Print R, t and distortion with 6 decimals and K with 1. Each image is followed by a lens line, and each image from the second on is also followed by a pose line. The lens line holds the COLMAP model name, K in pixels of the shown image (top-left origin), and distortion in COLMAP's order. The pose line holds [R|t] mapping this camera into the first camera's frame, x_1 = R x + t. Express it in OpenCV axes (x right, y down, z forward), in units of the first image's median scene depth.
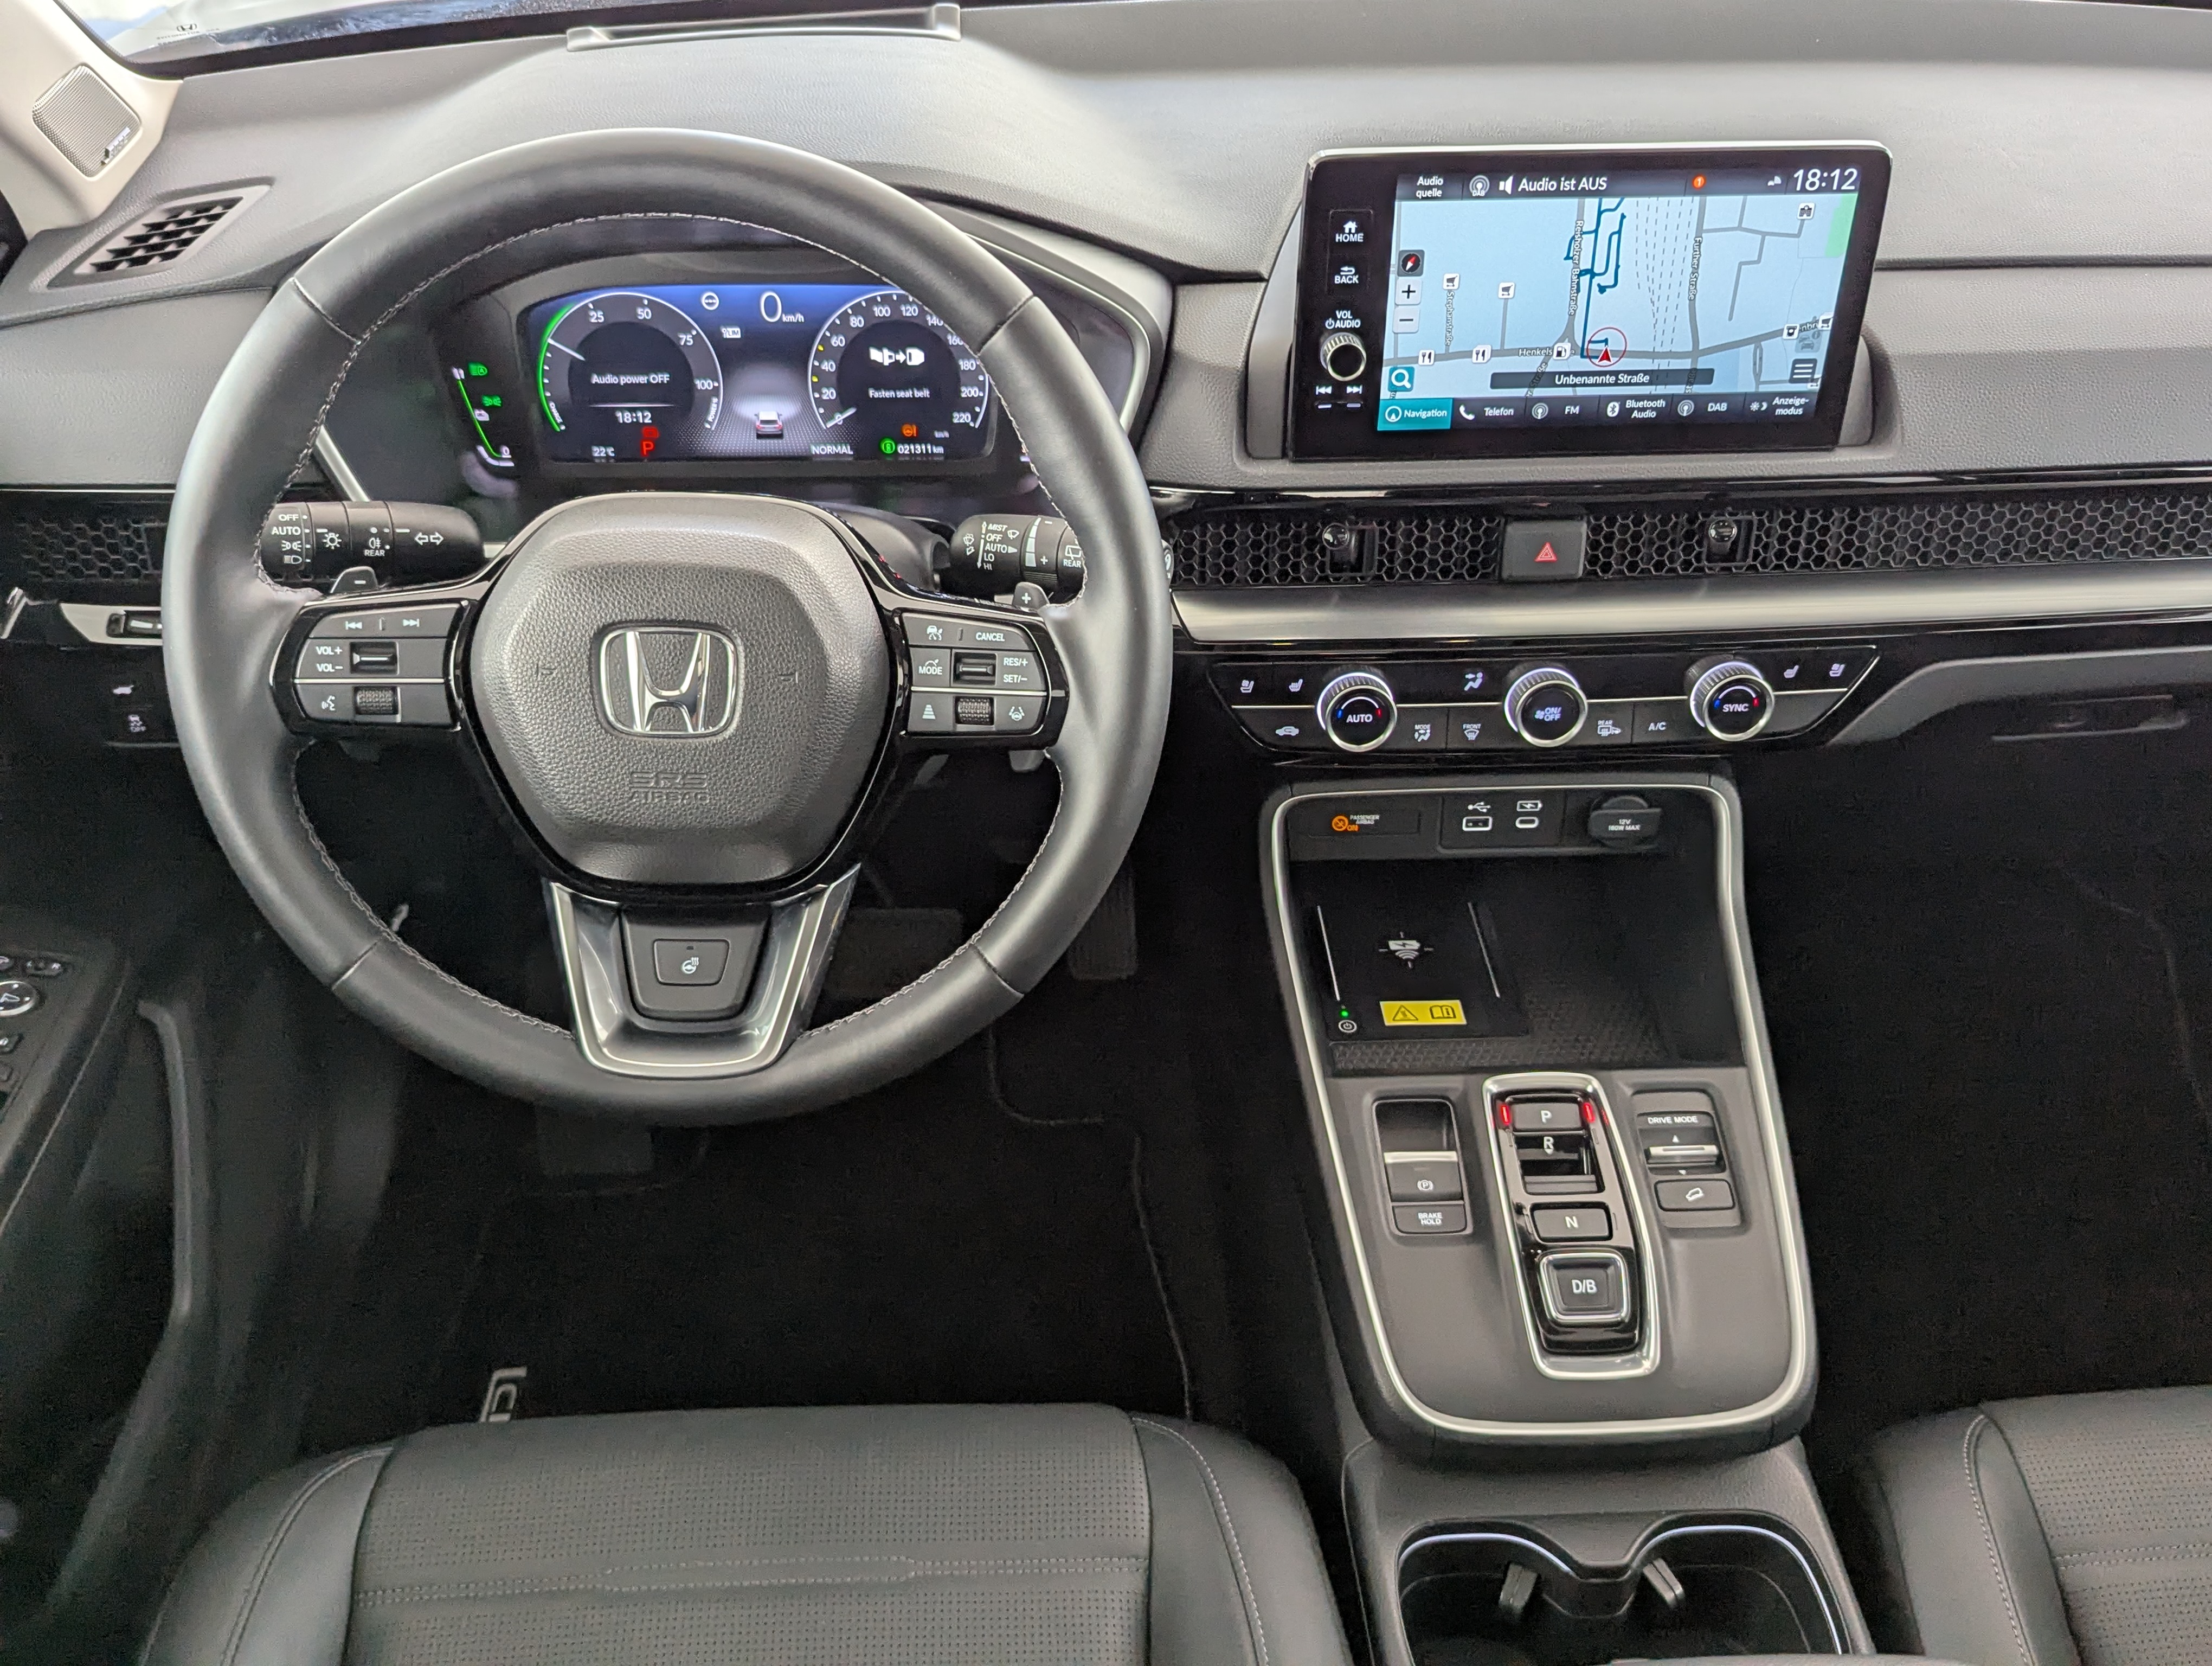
lens RADIAL K [[2029.8, 0, 1121.6], [0, 2029.8, 860.6], [0, 0, 1]] dist [0.049920, 0.000000]
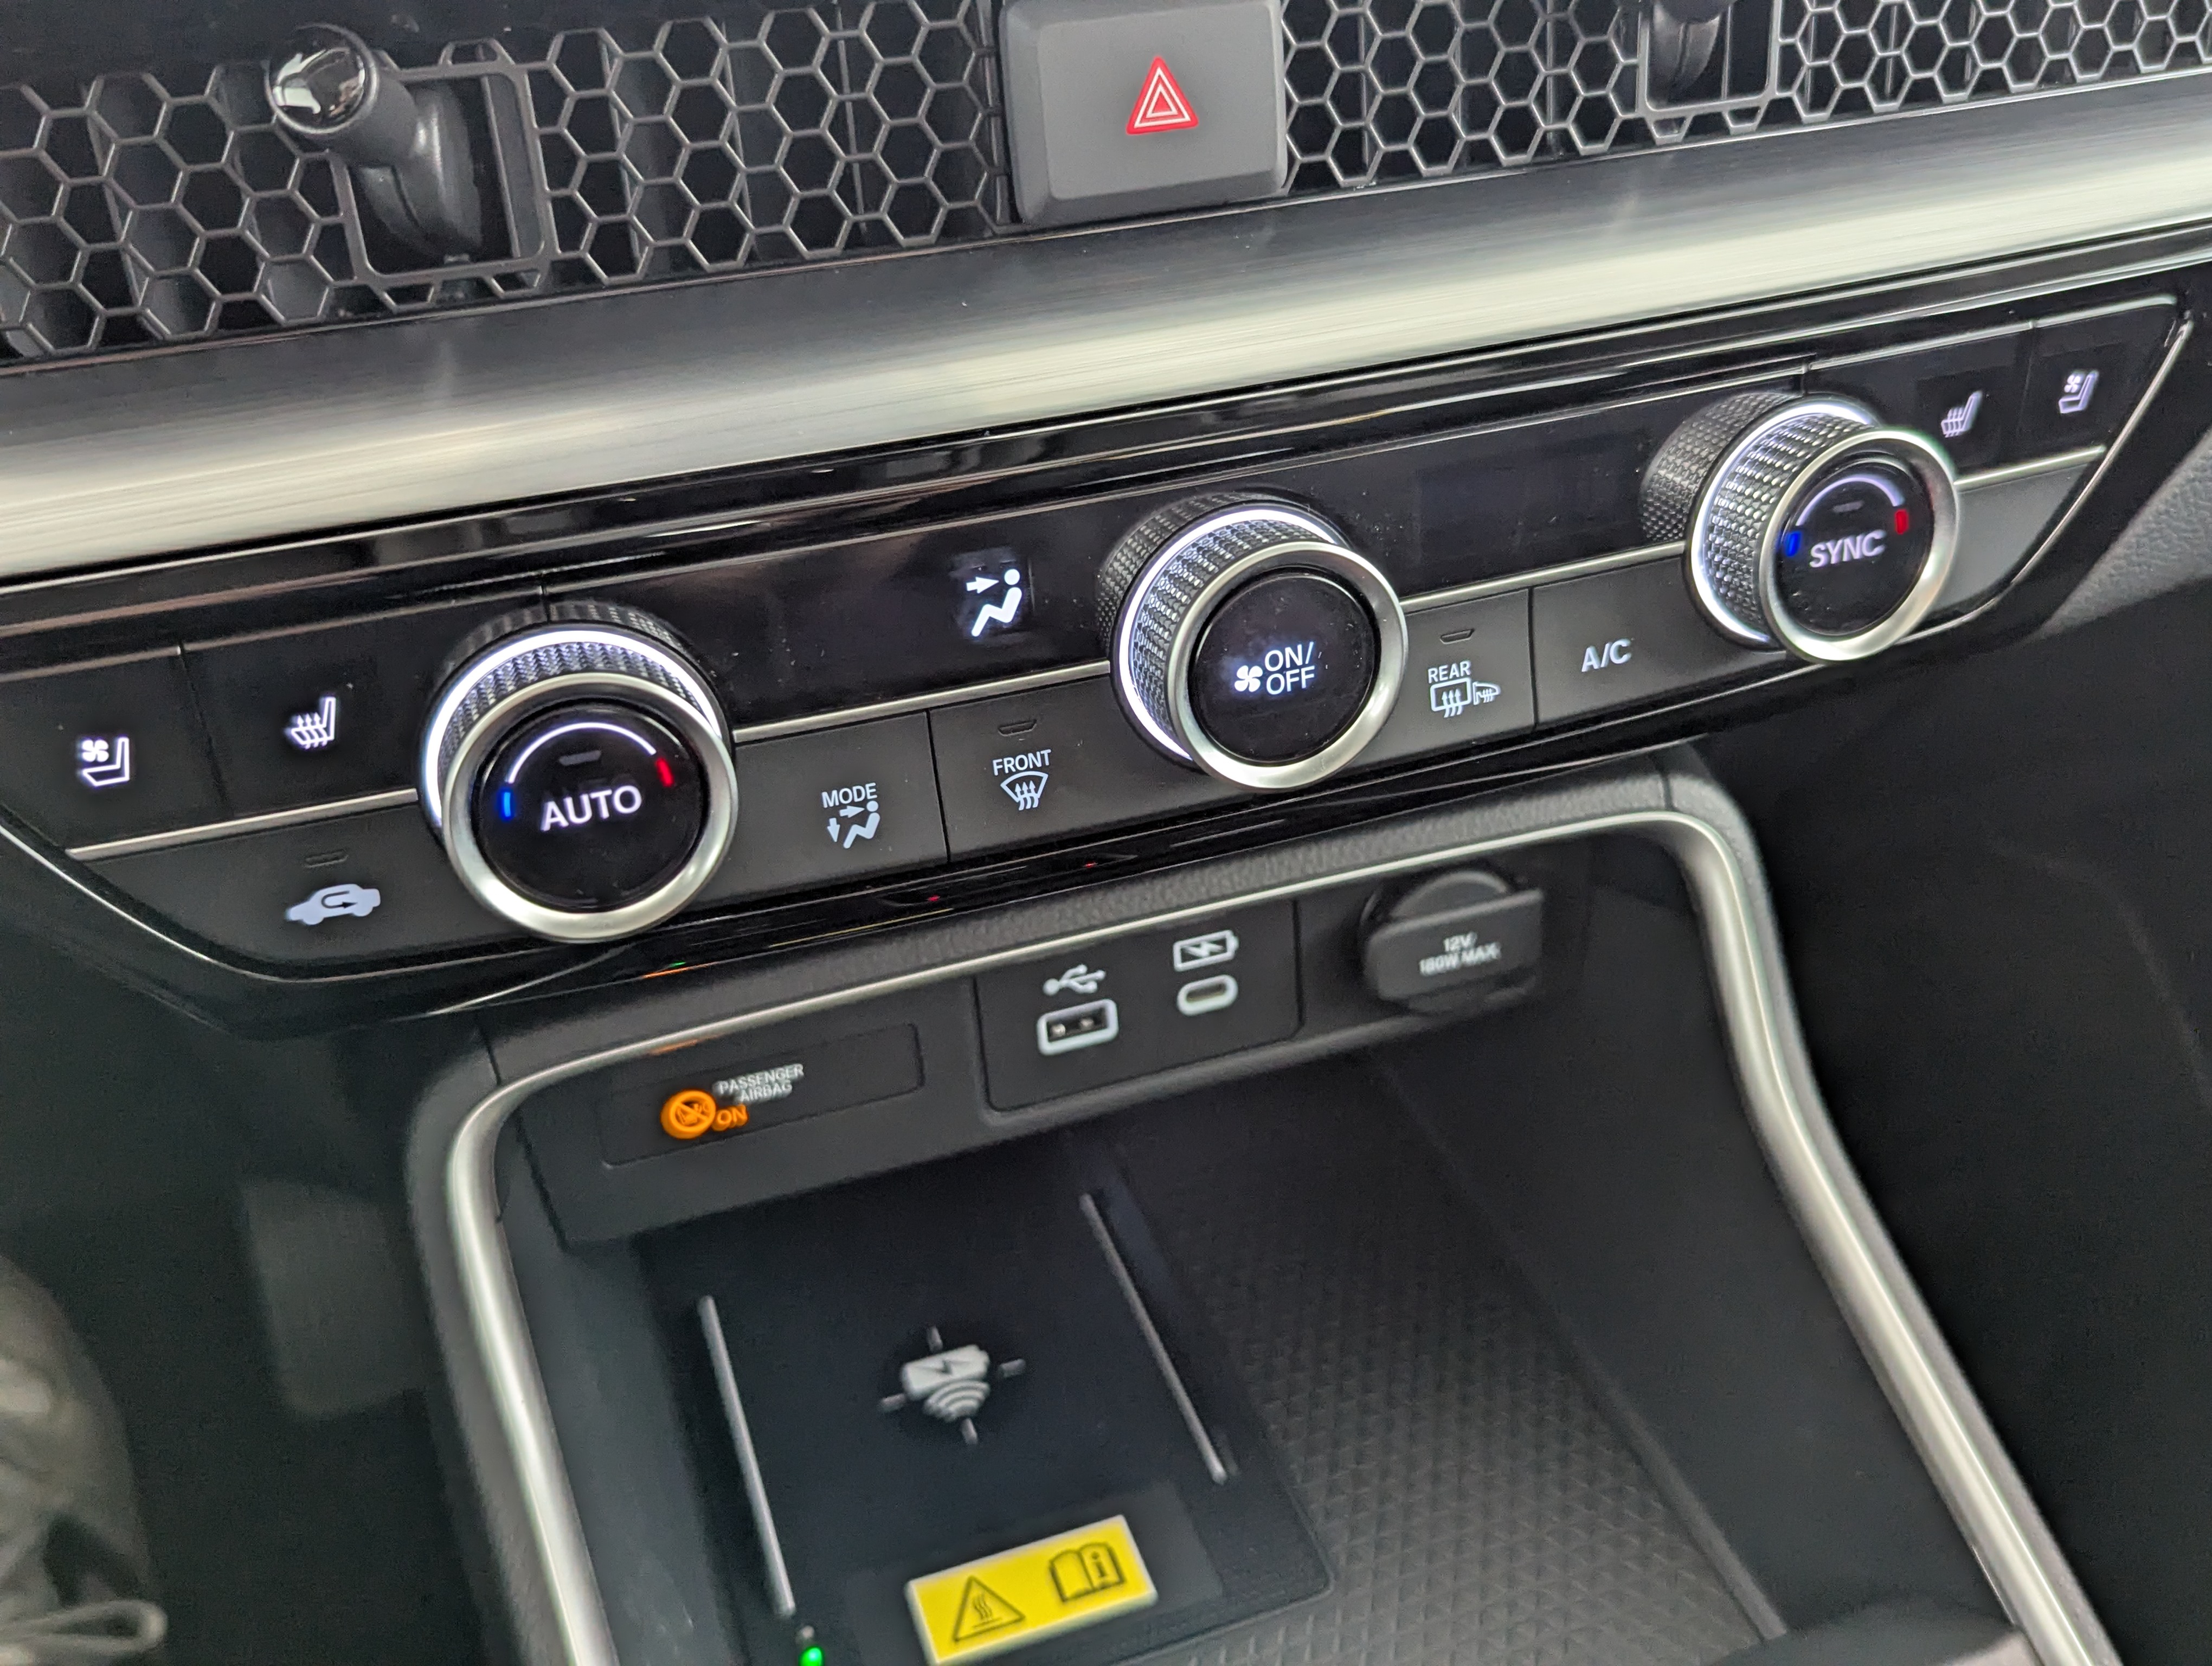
lens RADIAL K [[2029.8, 0, 1088.6], [0, 2029.8, 873.5], [0, 0, 1]] dist [0.049920, 0.000000]
pose [[0.960039, -0.187300, 0.207950, 0.121760], [0.192427, 0.981301, -0.004519, -0.048436], [-0.203215, 0.044354, 0.978129, 0.734268]]
